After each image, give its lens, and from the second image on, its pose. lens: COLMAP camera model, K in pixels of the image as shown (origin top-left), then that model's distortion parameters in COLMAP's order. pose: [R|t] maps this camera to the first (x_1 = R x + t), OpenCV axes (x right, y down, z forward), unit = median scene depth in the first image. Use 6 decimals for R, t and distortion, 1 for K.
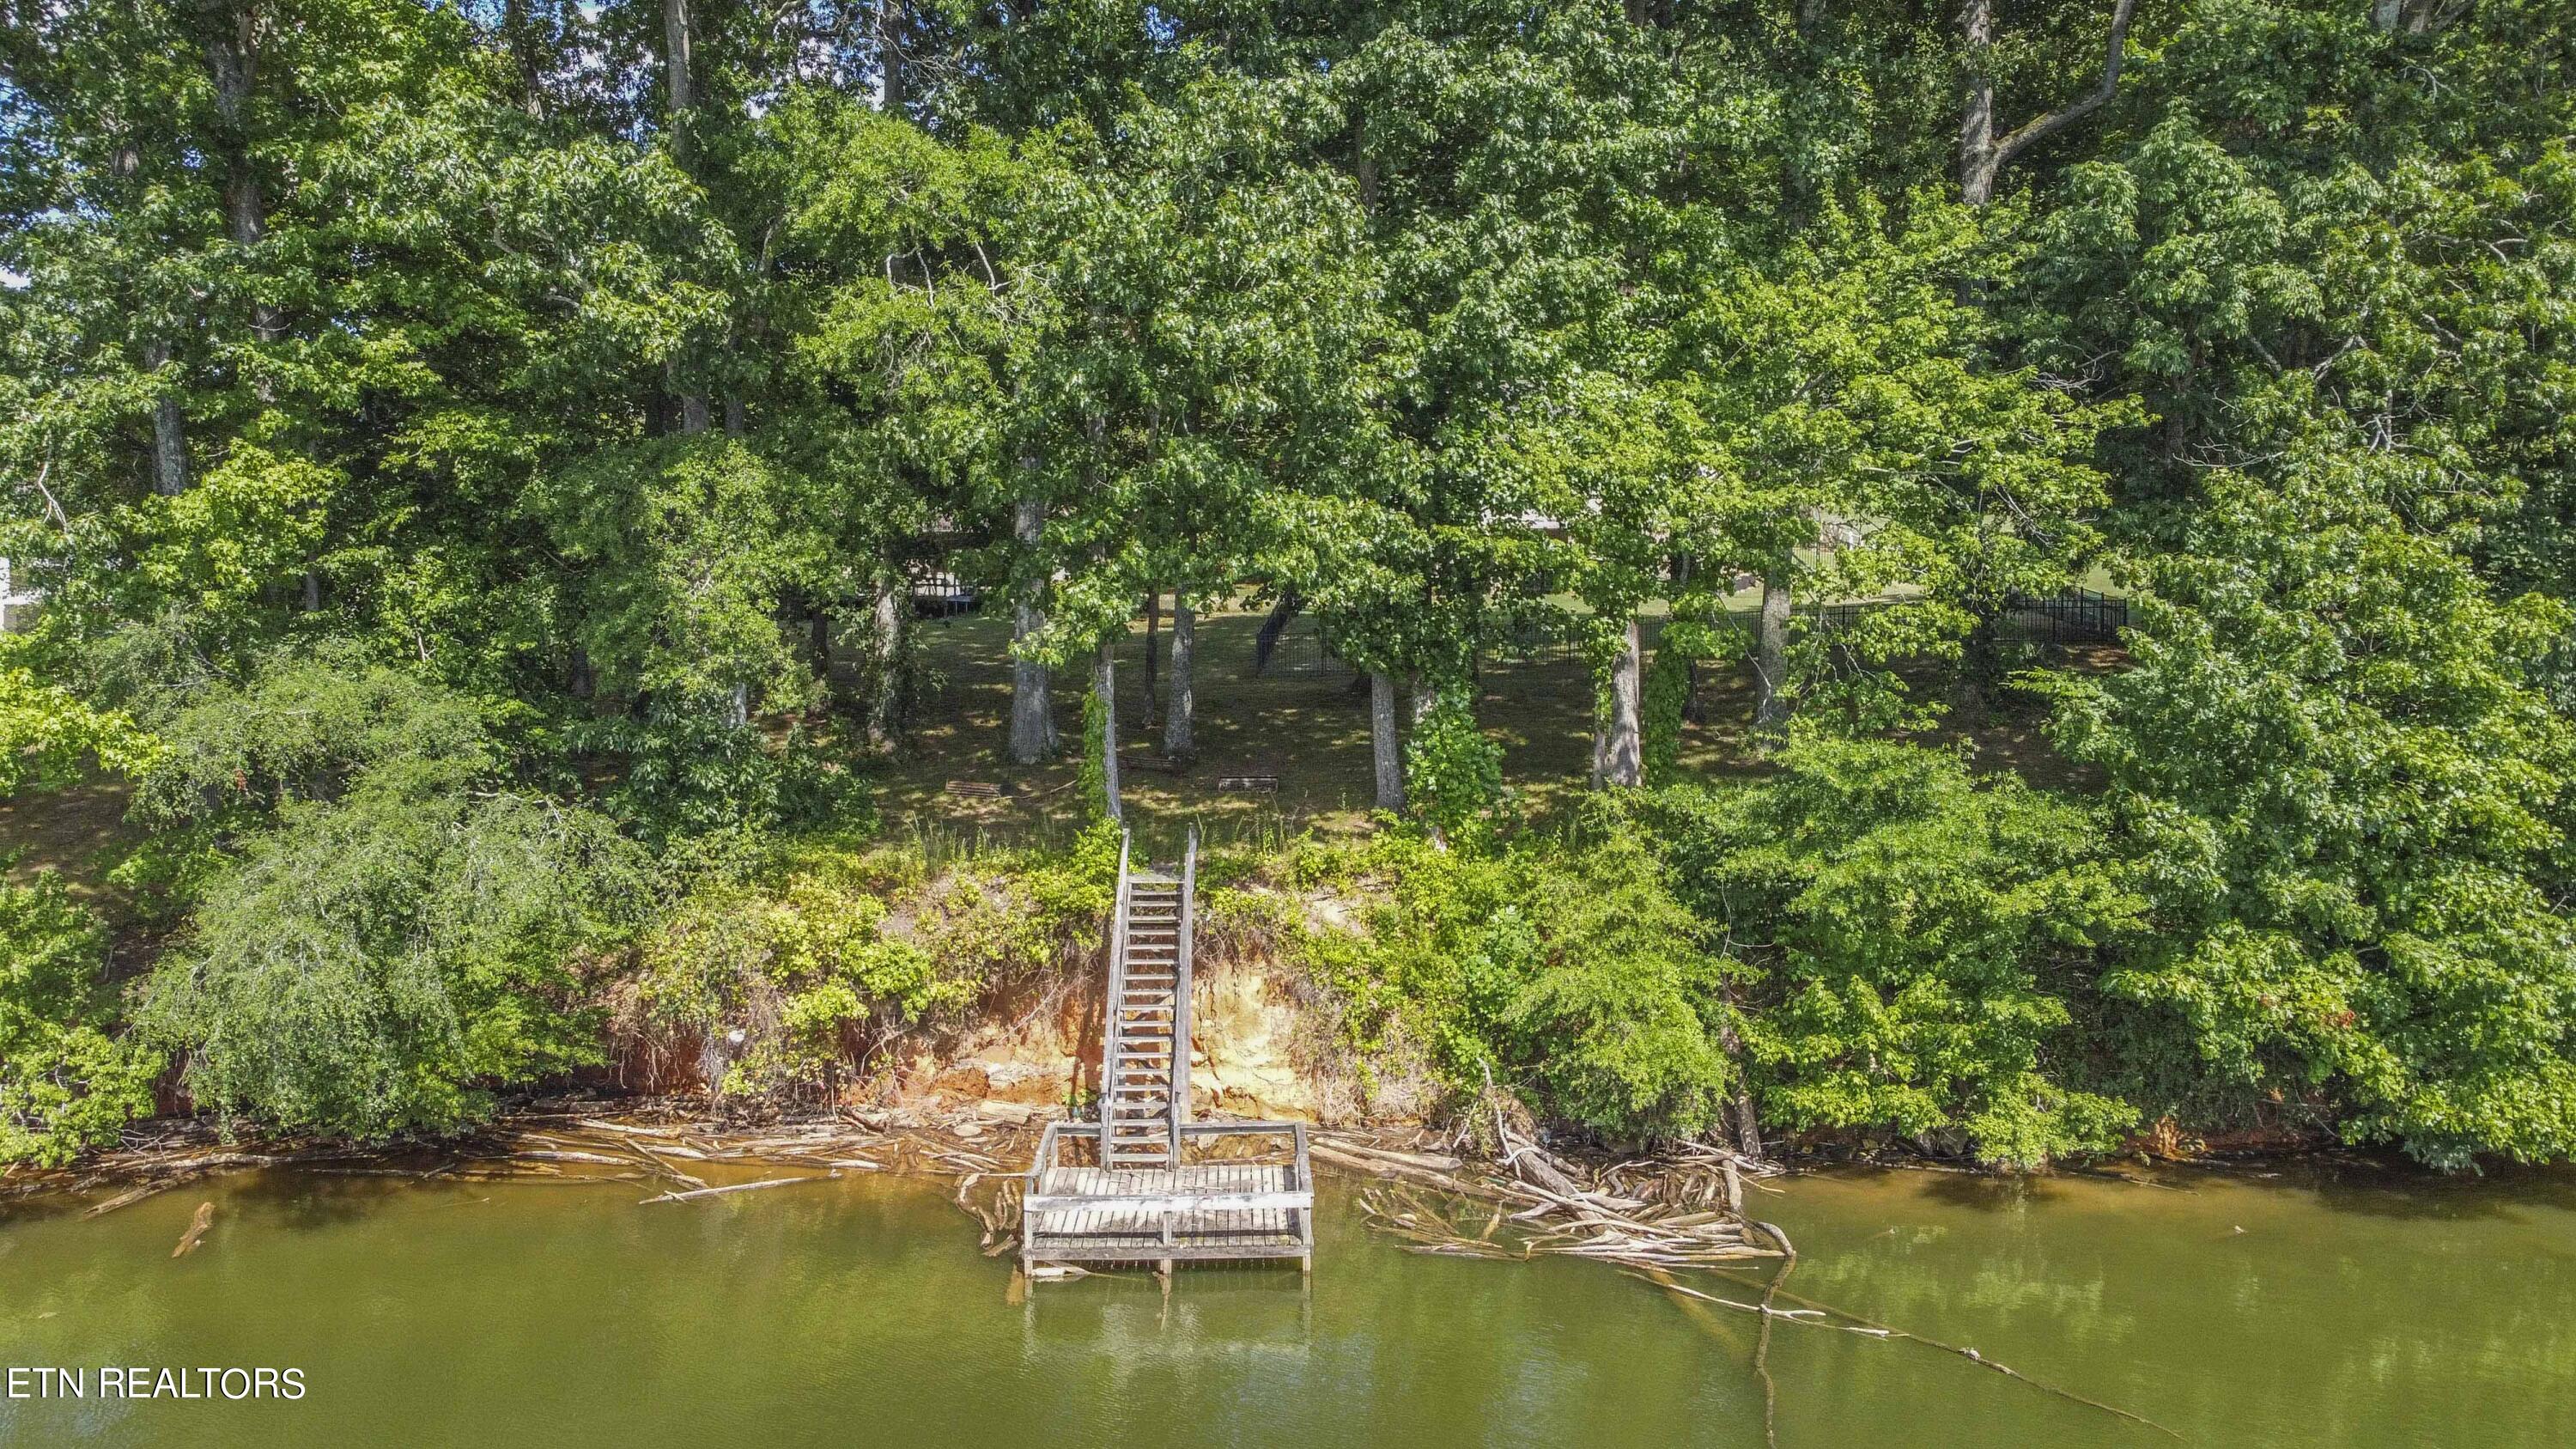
lens RADIAL K [[1951.8, 0, 1281.8], [0, 1951.8, 717.4], [0, 0, 1]] dist [-0.006358, 0.000330]
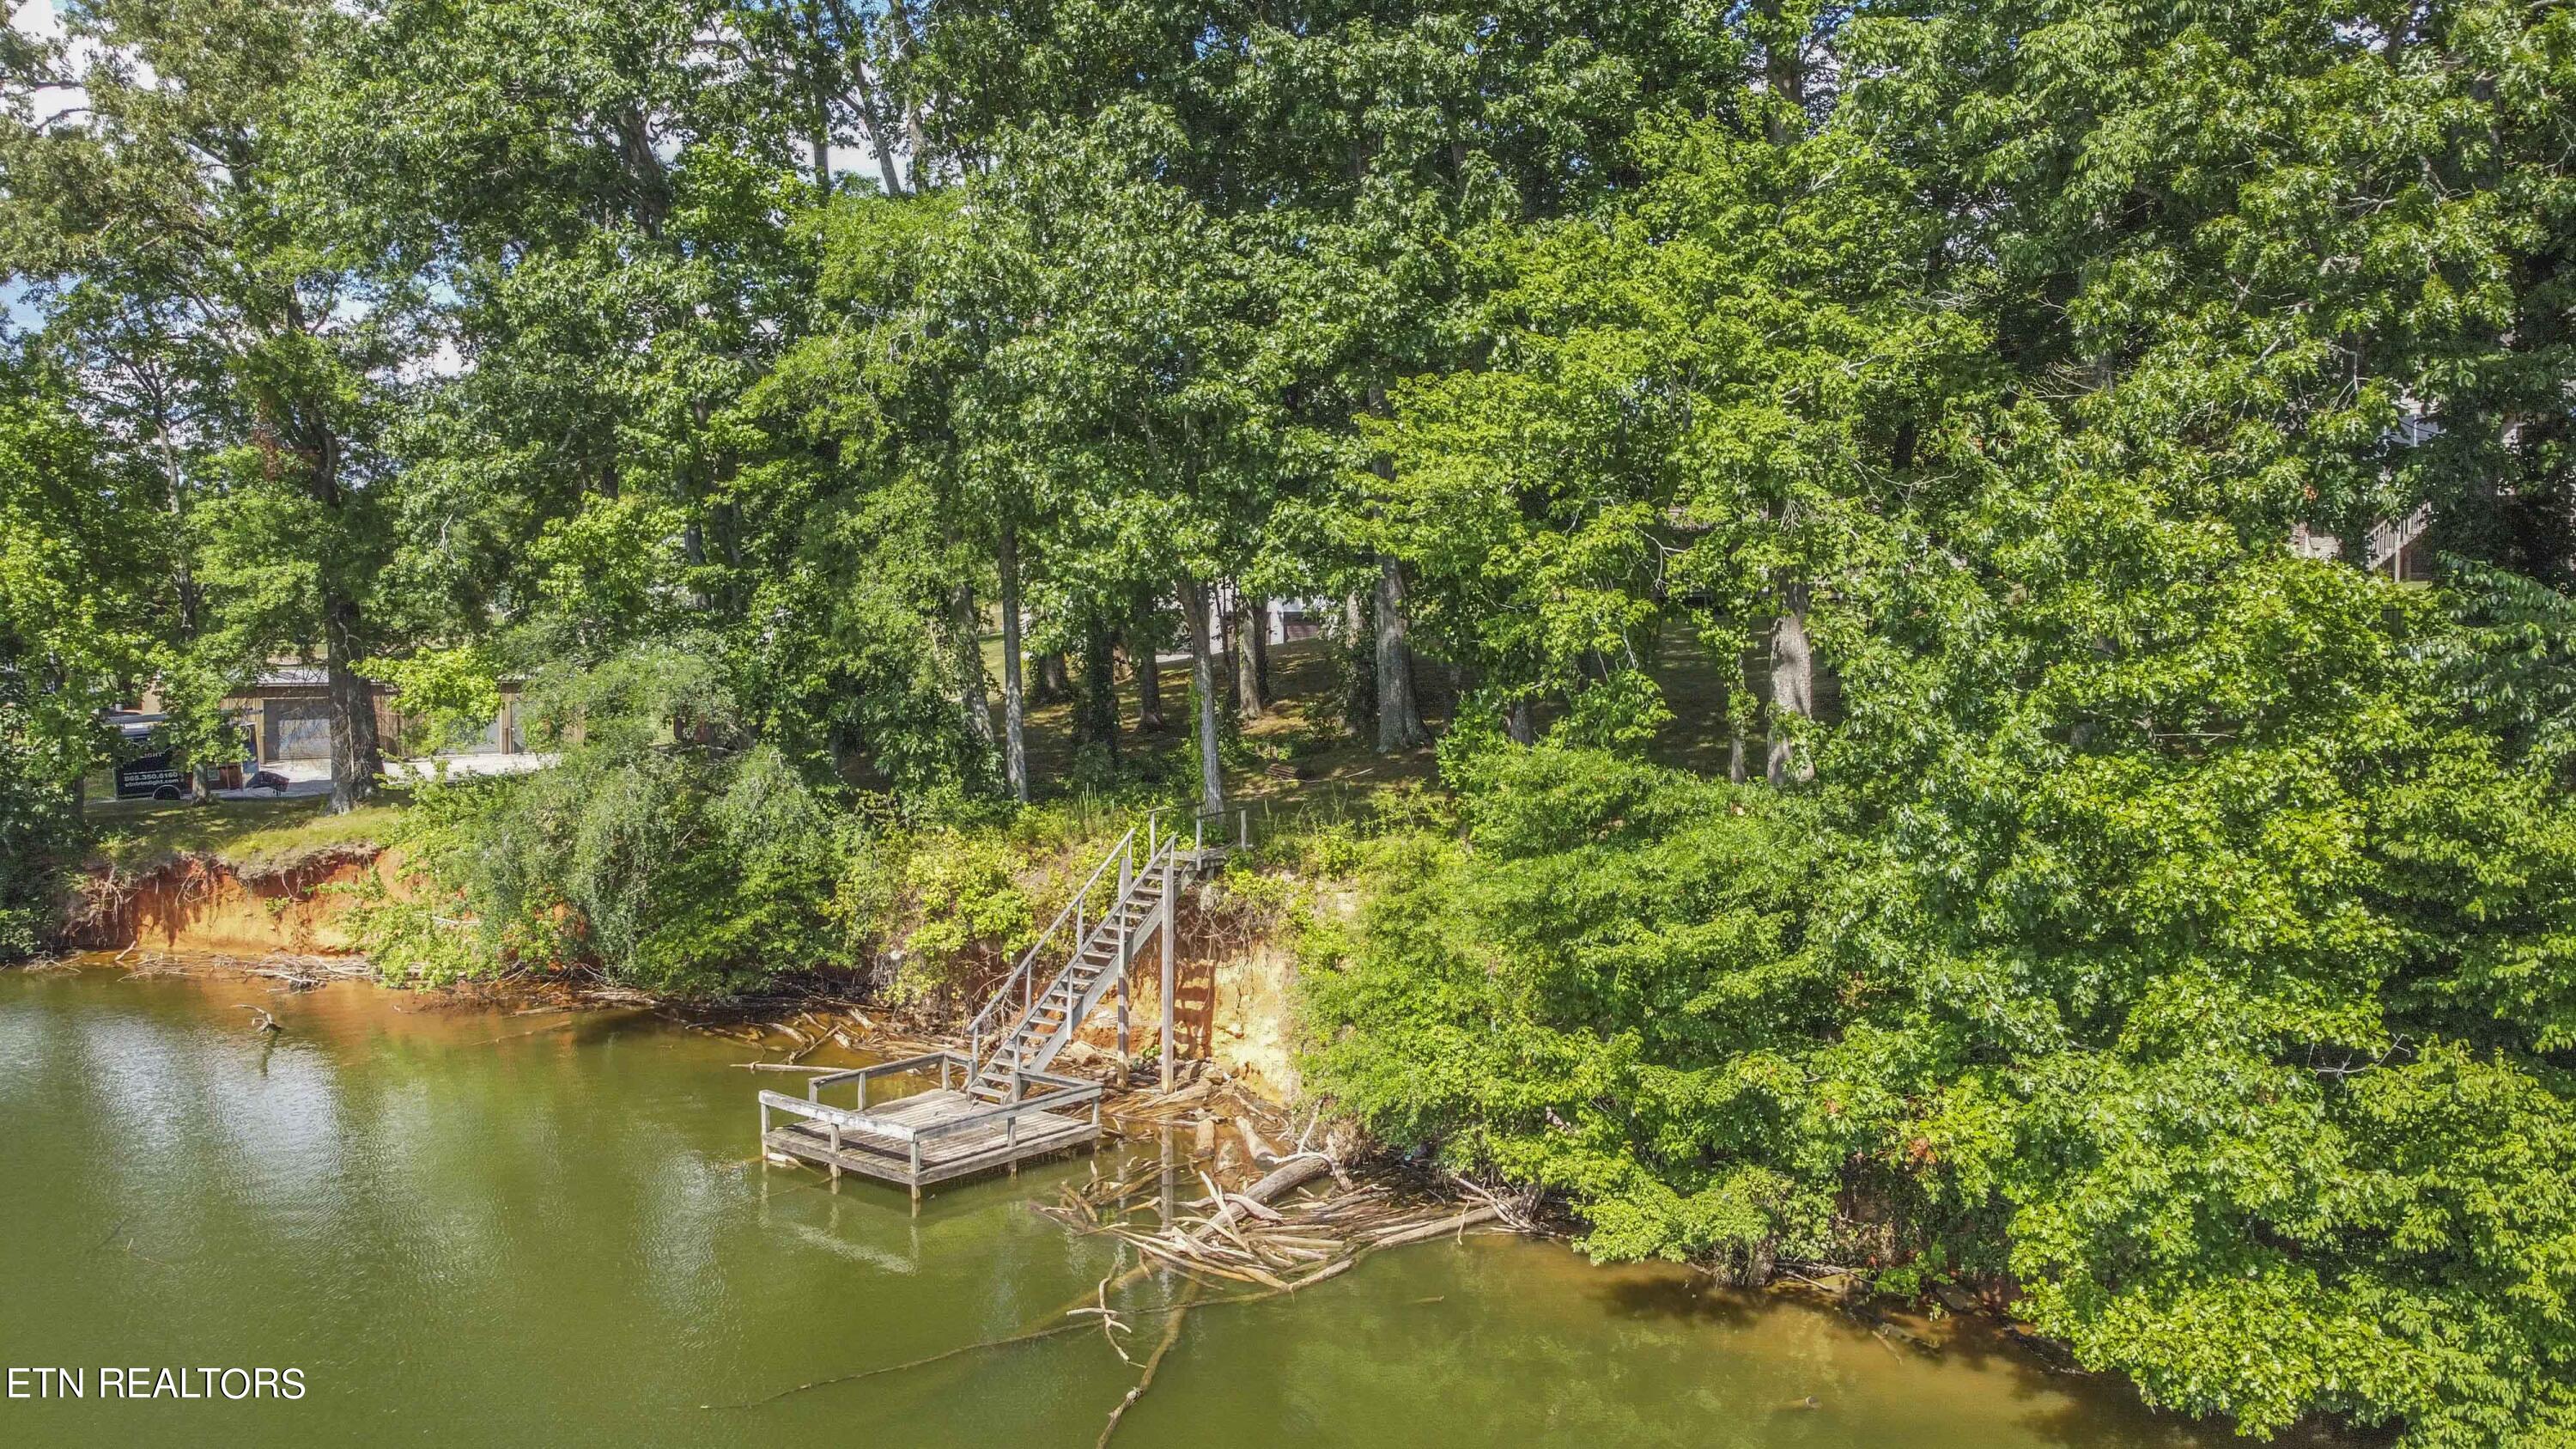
lens RADIAL K [[1951.8, 0, 1281.8], [0, 1951.8, 717.4], [0, 0, 1]] dist [-0.006358, 0.000330]
pose [[0.736022, 0.030735, -0.676259, 0.810046], [-0.028868, 0.999485, 0.014006, -0.011297], [0.676341, 0.009213, 0.736531, 0.284948]]
